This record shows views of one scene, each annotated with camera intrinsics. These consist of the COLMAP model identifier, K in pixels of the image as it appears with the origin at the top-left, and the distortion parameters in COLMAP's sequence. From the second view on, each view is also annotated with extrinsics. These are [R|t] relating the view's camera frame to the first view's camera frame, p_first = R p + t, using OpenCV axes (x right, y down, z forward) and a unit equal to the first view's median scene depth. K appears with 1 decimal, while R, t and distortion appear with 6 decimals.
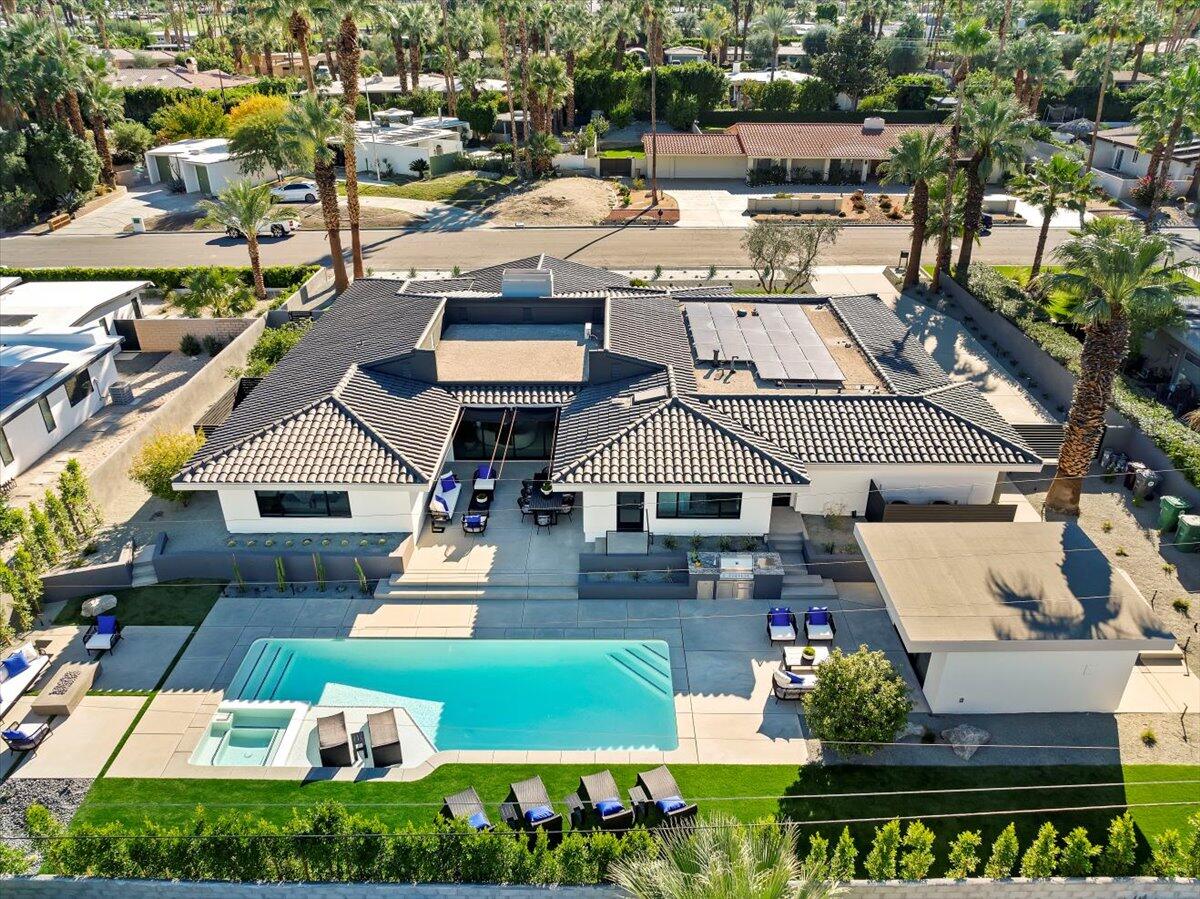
lens RADIAL K [[869.8, 0, 600.0], [0, 869.8, 449.5], [0, 0, 1]] dist [-0.043092, -0.000820]
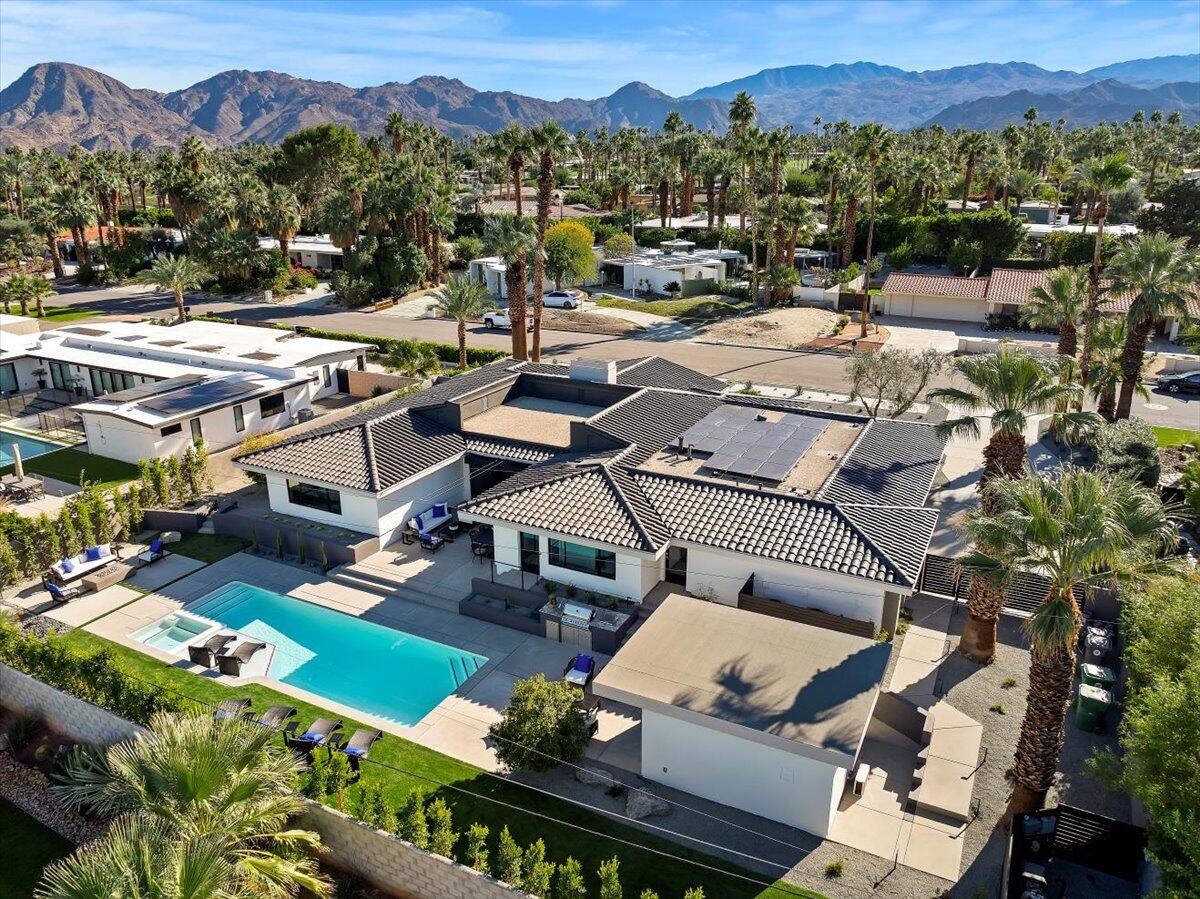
lens RADIAL K [[869.8, 0, 600.0], [0, 869.8, 449.5], [0, 0, 1]] dist [-0.043092, -0.000820]
pose [[0.888554, 0.143828, -0.435645, 0.517909], [-0.210613, 0.971492, -0.108834, 0.038541], [0.407572, 0.188457, 0.893515, 0.000670]]
